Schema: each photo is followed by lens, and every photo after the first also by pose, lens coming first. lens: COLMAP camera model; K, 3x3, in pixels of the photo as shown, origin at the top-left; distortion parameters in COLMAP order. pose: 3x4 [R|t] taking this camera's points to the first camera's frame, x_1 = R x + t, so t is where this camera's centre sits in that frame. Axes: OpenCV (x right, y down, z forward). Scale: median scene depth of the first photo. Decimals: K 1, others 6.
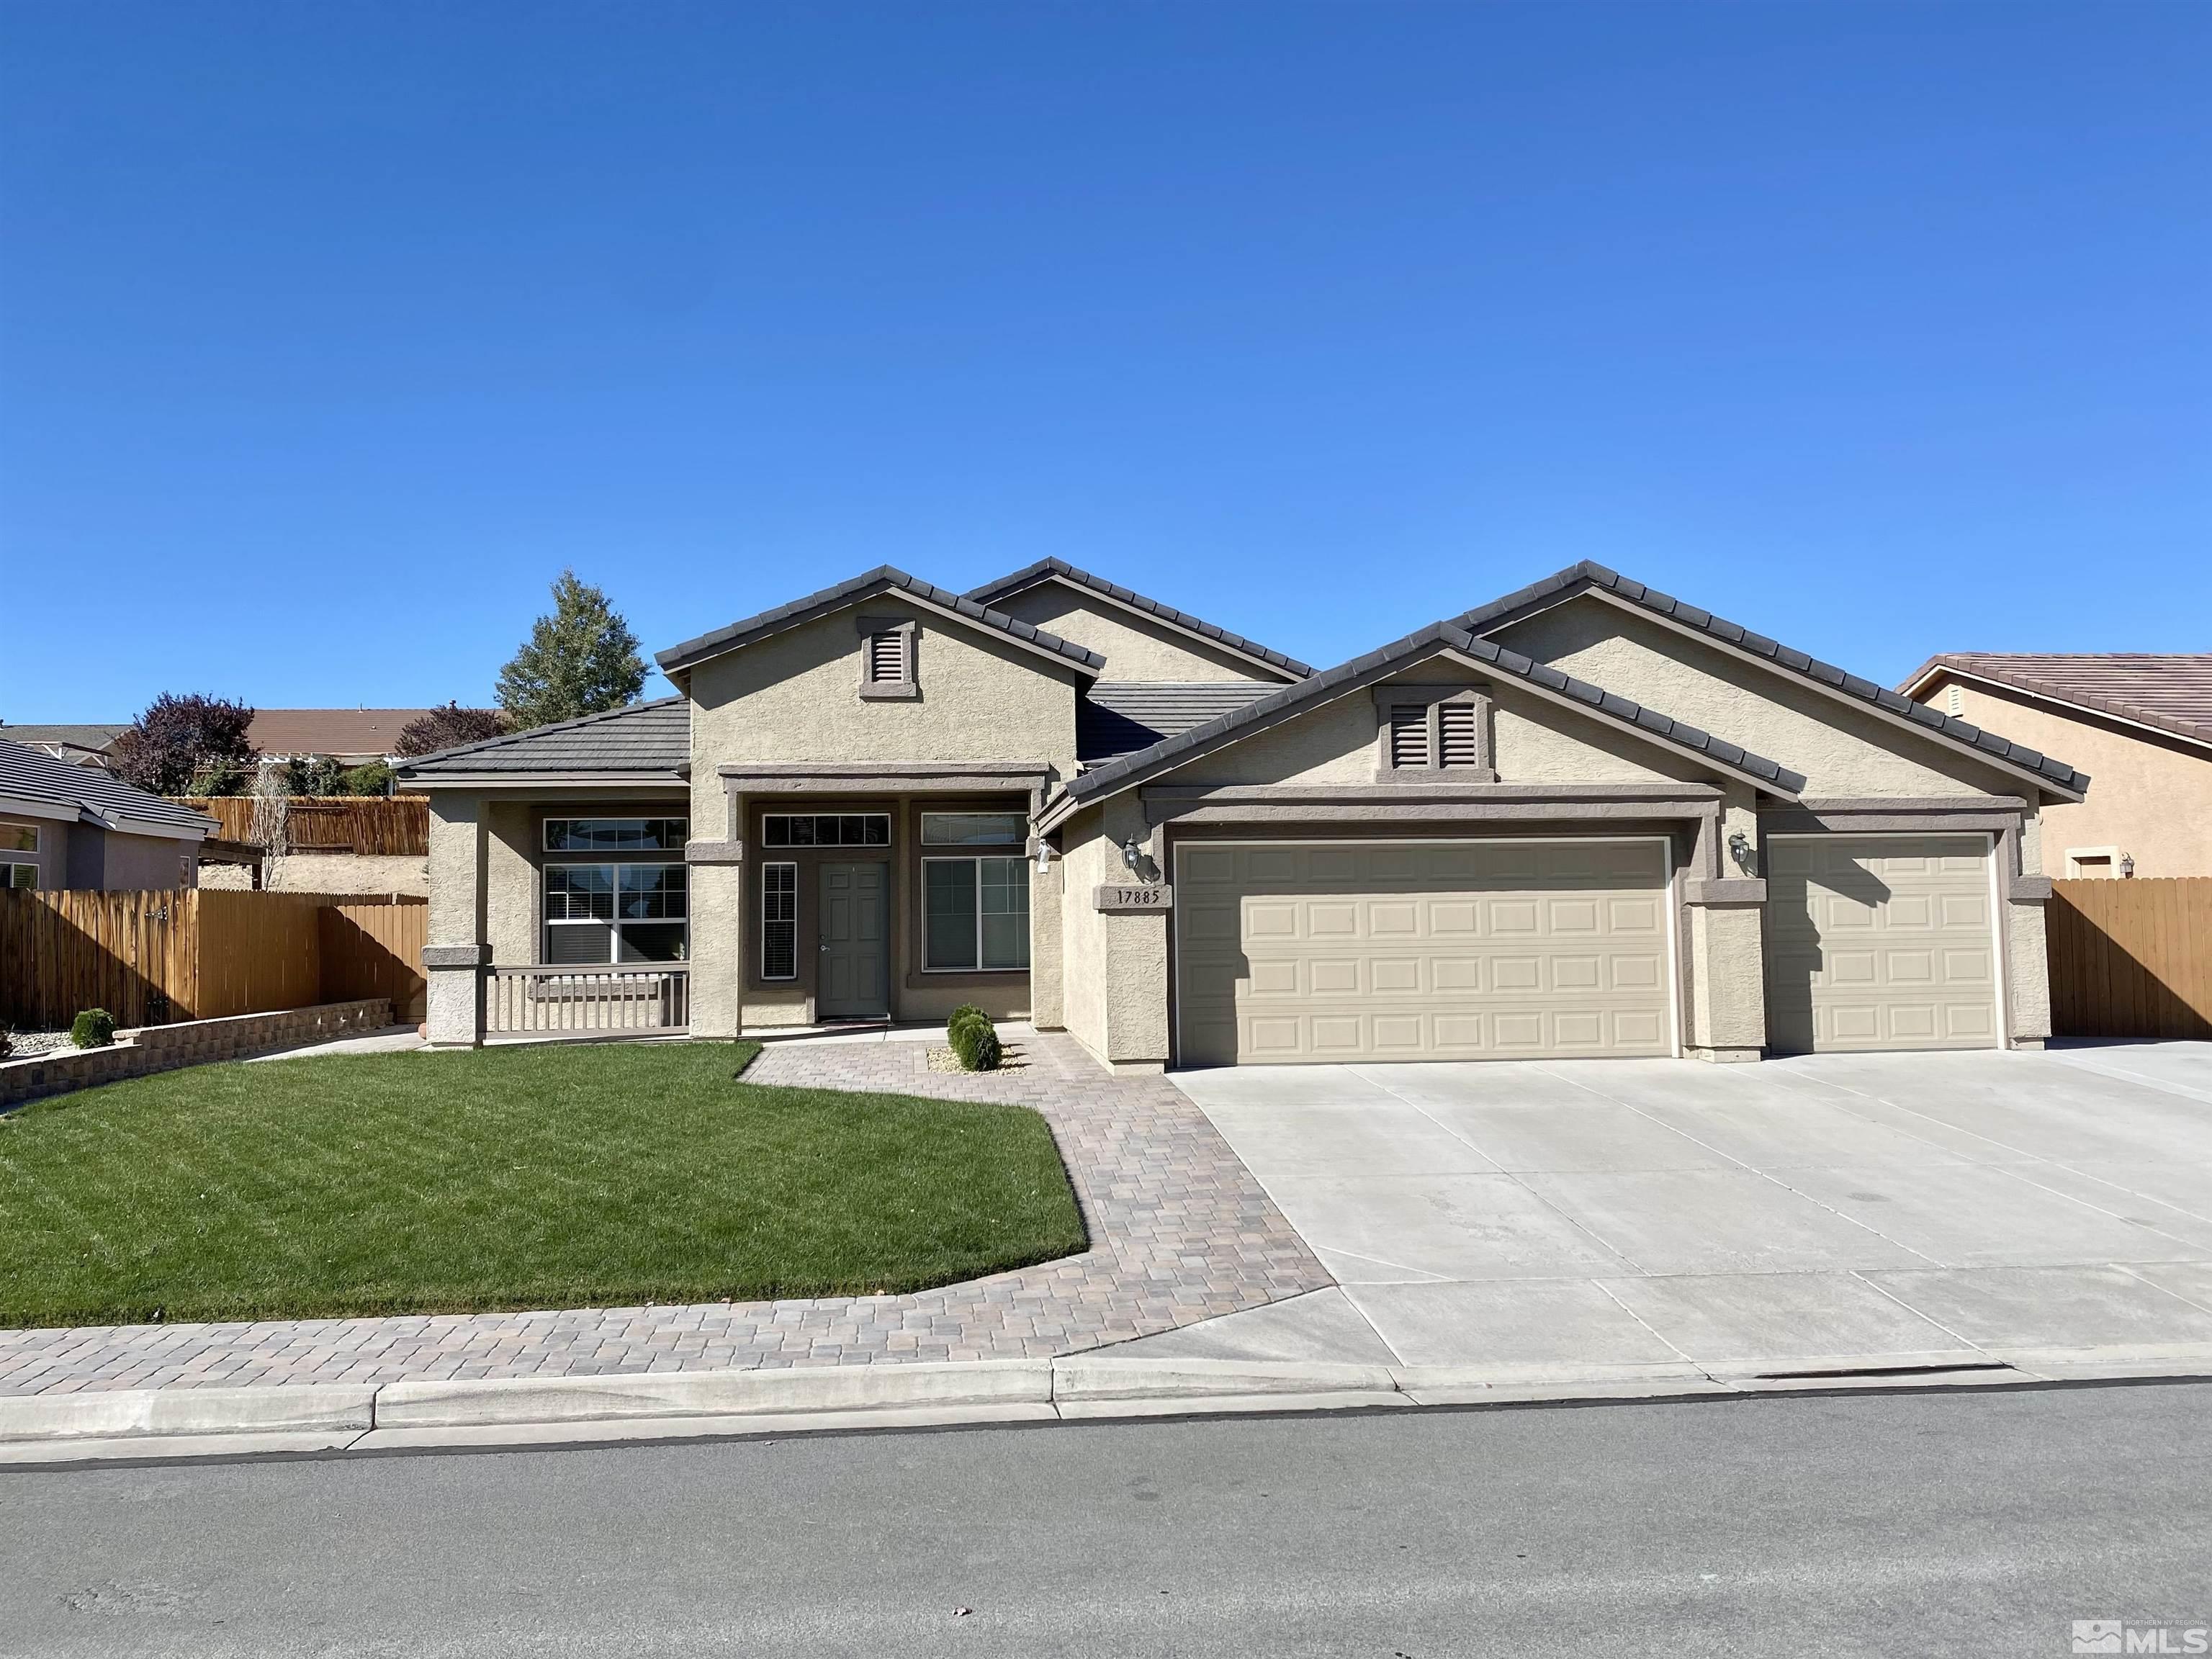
lens RADIAL K [[1674.2, 0, 1105.2], [0, 1674.2, 796.4], [0, 0, 1]] dist [0.156720, -0.212960]
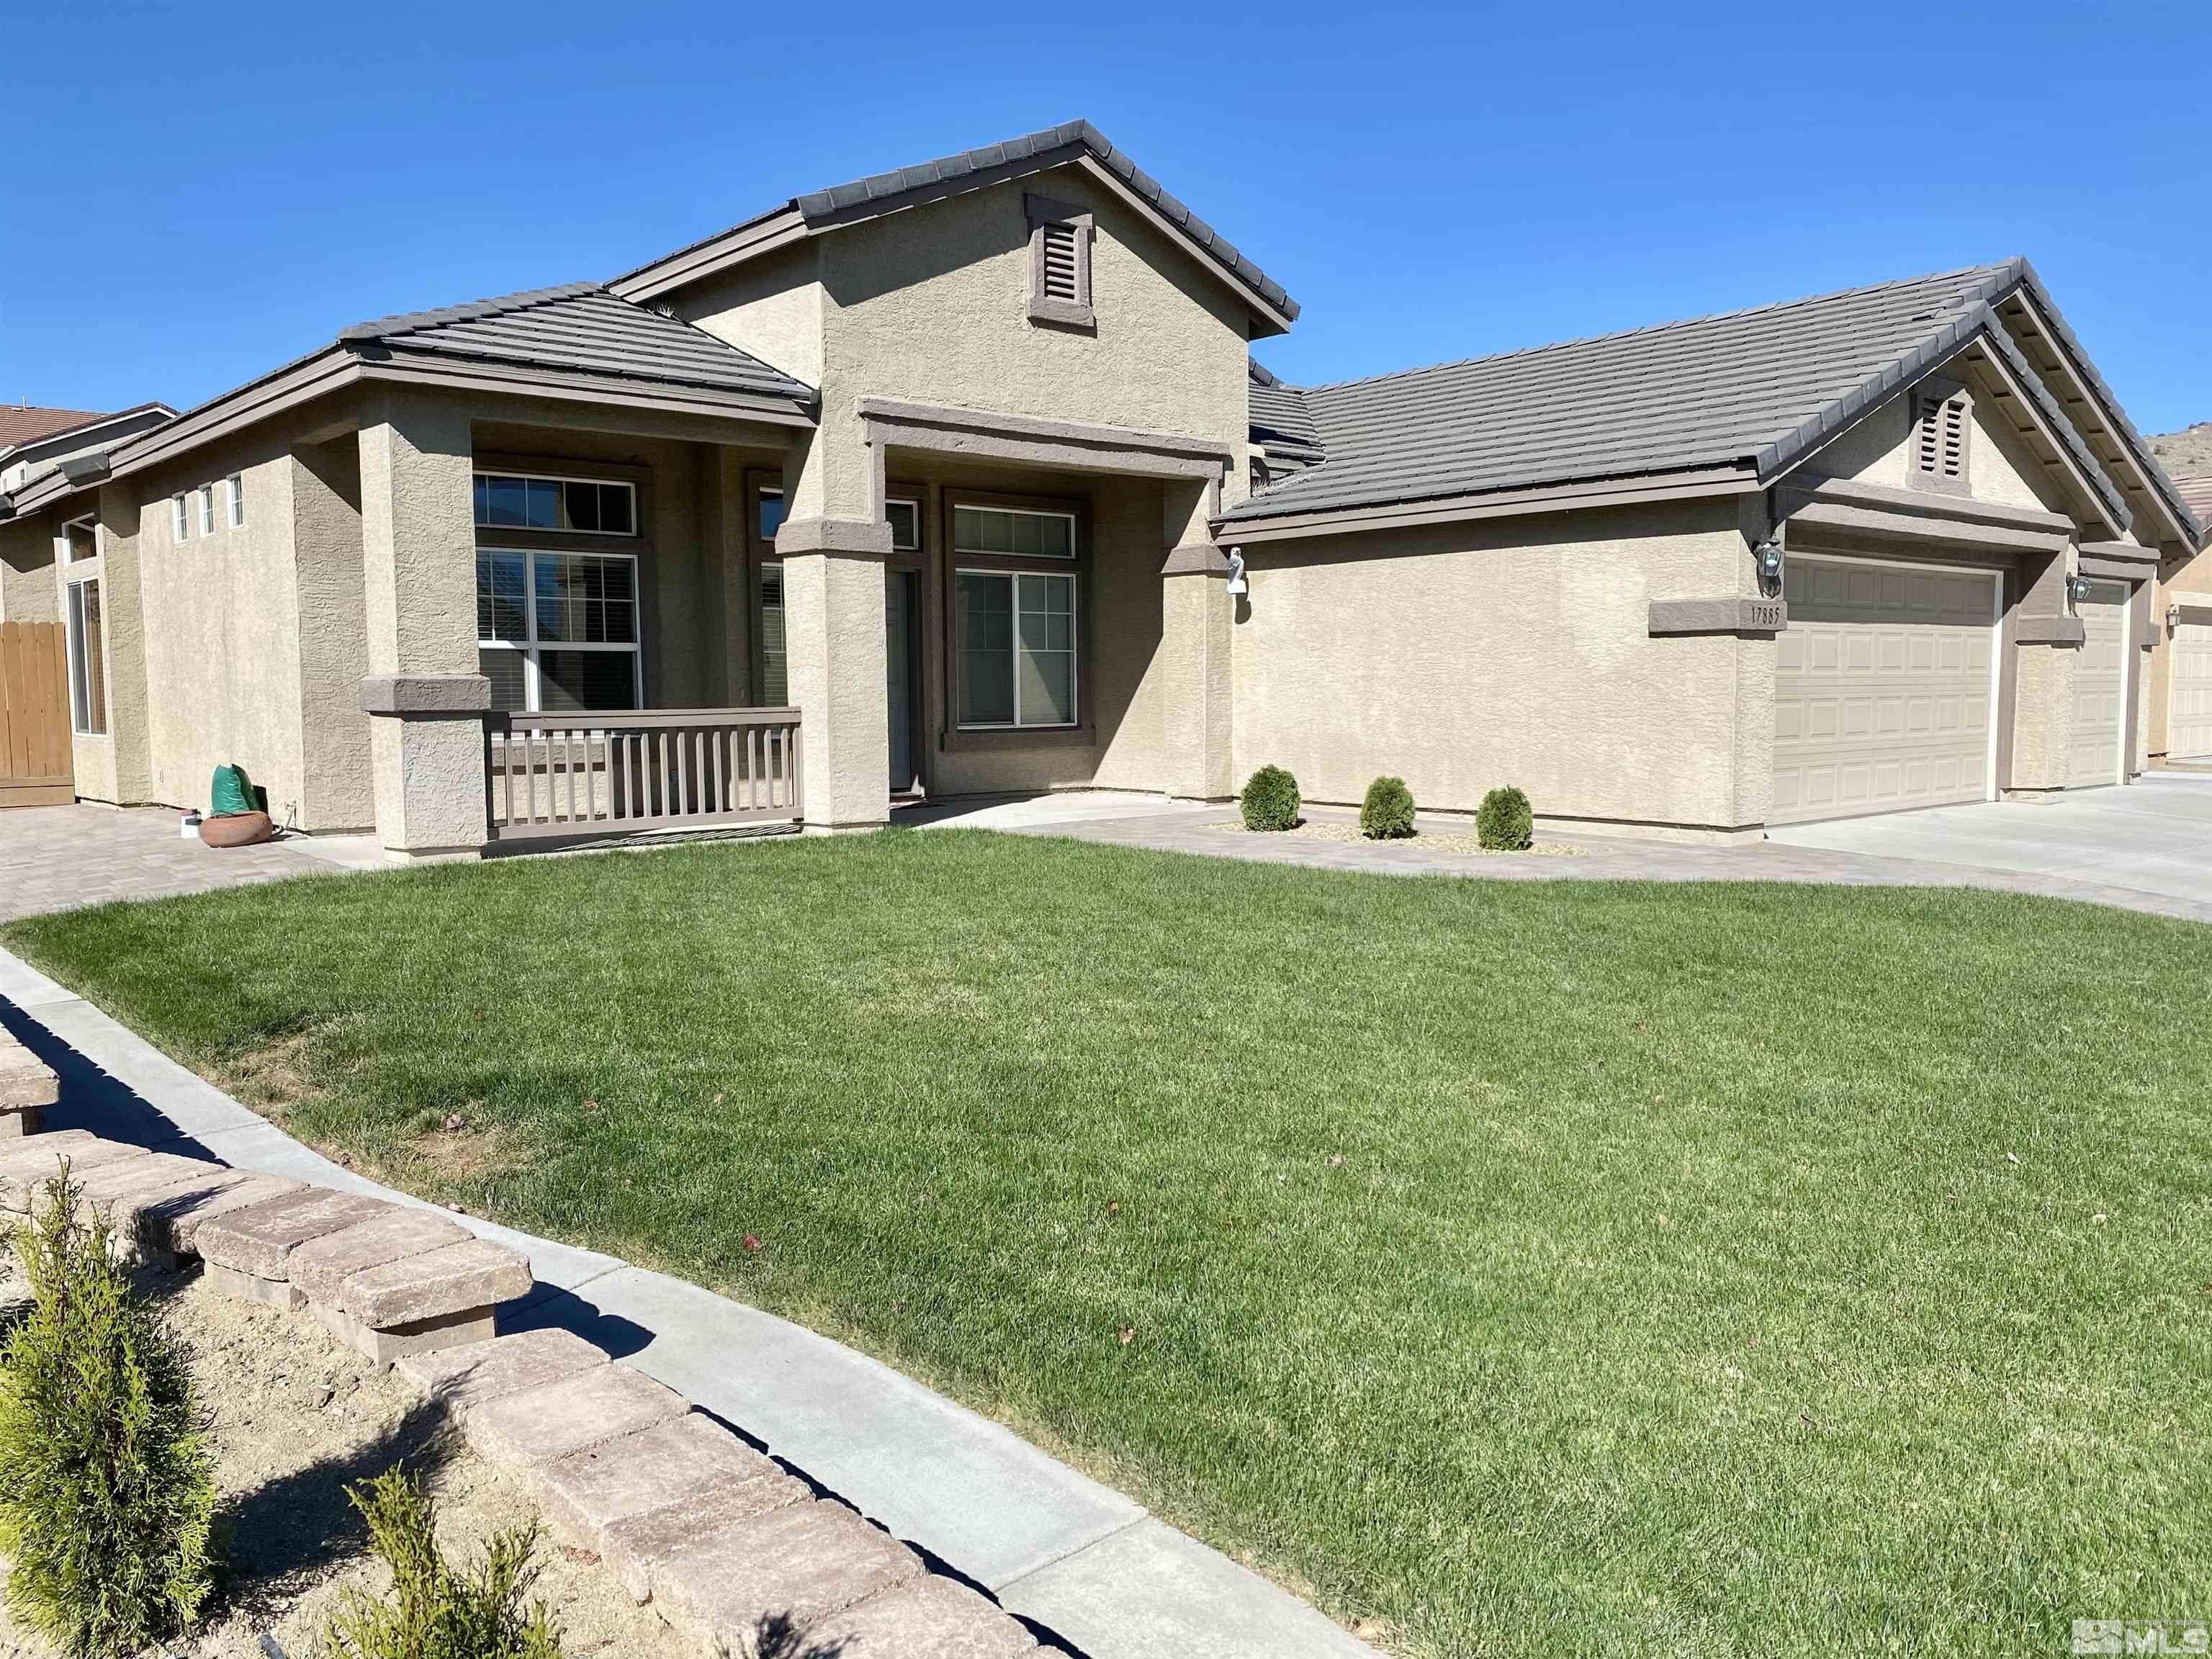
lens RADIAL K [[1705.5, 0, 1082.4], [0, 1705.5, 831.3], [0, 0, 1]] dist [0.017134, -0.005507]
pose [[0.822112, -0.037904, 0.568063, -0.626103], [-0.047190, 0.989811, 0.134340, 0.061581], [-0.567367, -0.137249, 0.811947, 0.483064]]
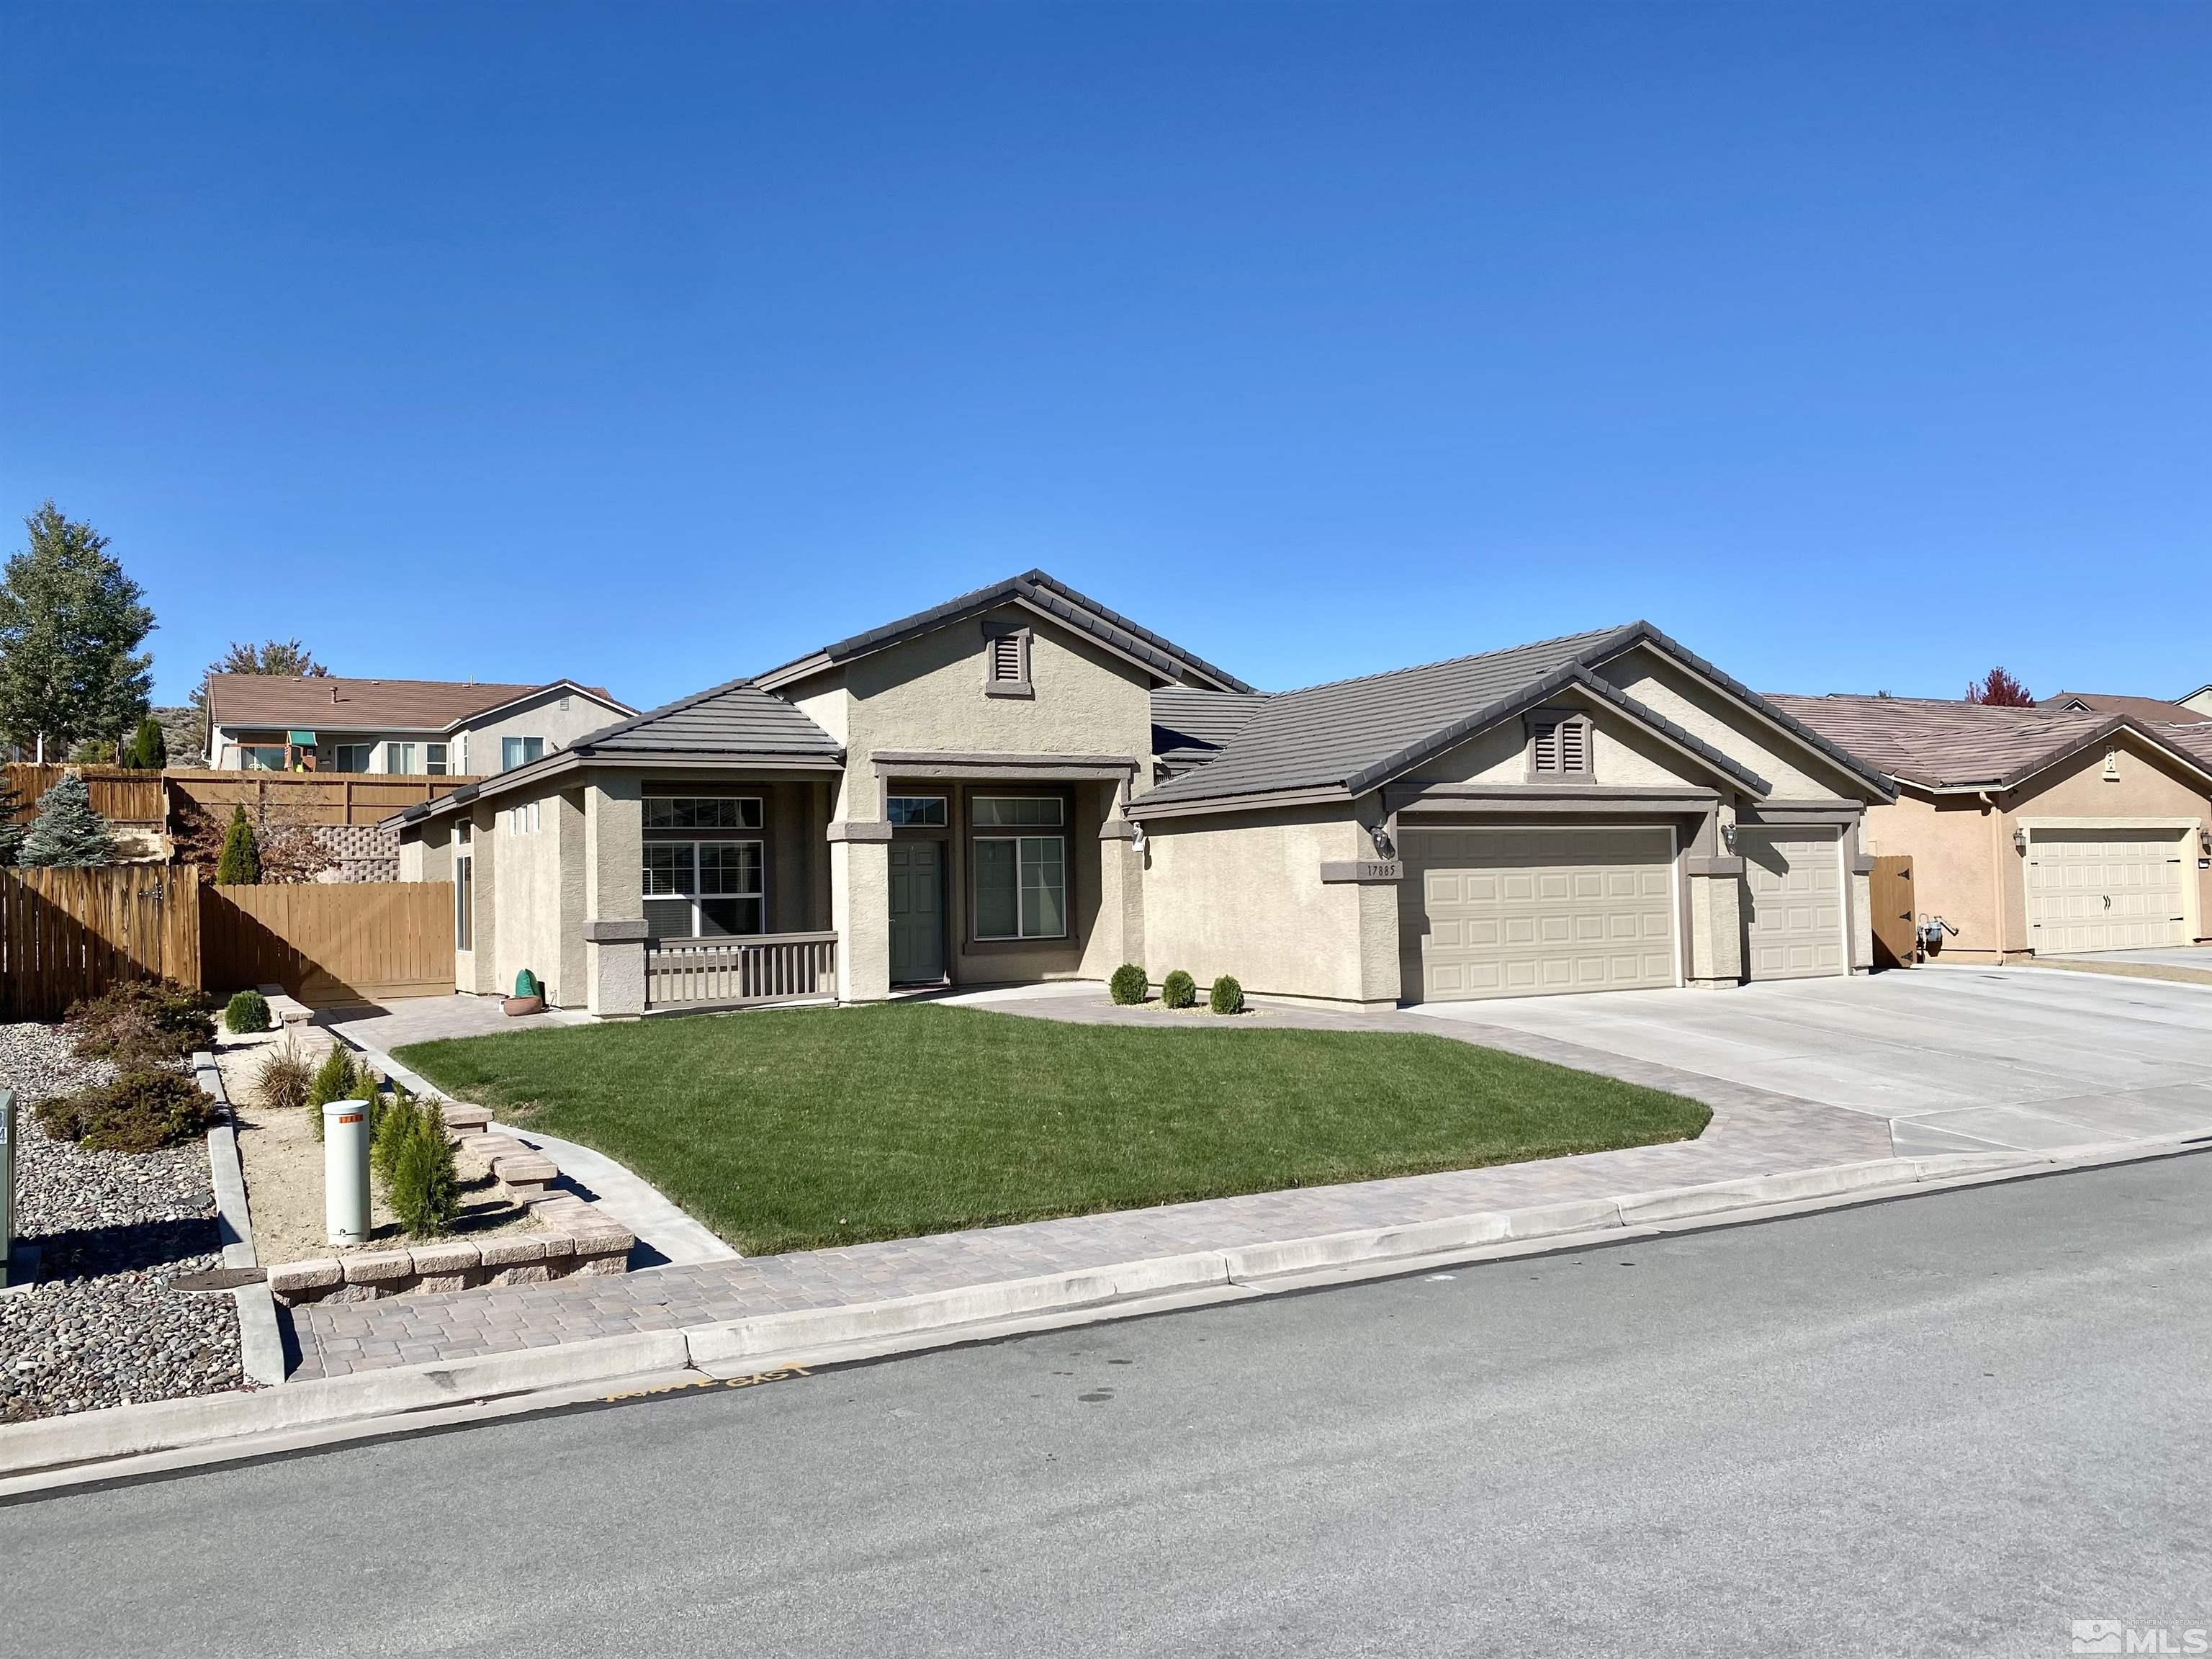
lens RADIAL K [[1674.2, 0, 1105.2], [0, 1674.2, 796.4], [0, 0, 1]] dist [0.156720, -0.212960]
pose [[0.919912, 0.015467, 0.391819, -0.607019], [-0.019744, 0.999781, 0.006889, 0.000130], [-0.391626, -0.014073, 0.920017, -0.068733]]
